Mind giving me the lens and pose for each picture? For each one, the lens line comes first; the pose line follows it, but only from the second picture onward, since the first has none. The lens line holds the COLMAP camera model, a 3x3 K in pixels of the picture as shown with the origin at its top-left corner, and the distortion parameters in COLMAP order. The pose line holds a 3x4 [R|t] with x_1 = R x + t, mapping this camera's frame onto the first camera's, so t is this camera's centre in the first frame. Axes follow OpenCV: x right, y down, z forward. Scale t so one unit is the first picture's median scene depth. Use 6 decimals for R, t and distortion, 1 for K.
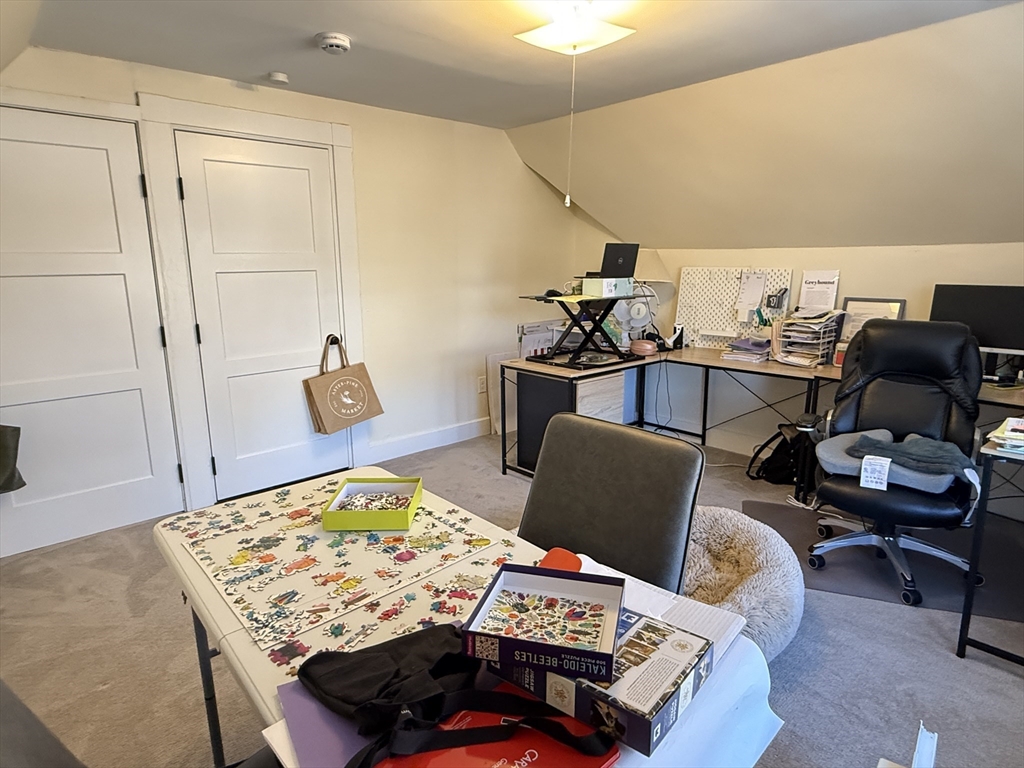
lens RADIAL K [[588.2, 0, 515.5], [0, 588.2, 387.5], [0, 0, 1]] dist [-0.002040, 0.000089]
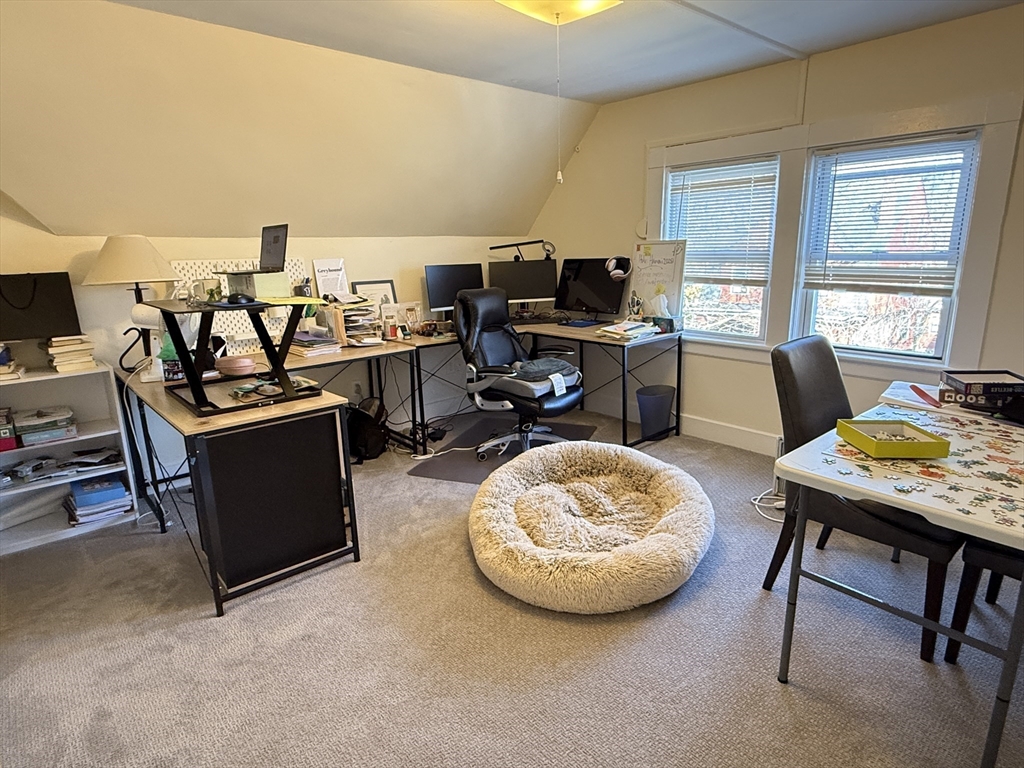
lens RADIAL K [[571.1, 0, 516.1], [0, 571.1, 382.6], [0, 0, 1]] dist [0.003305, -0.002319]
pose [[0.019897, -0.226063, 0.973910, -1.286833], [0.232607, 0.948419, 0.215394, -0.315236], [-0.972367, 0.222253, 0.071455, 1.555958]]
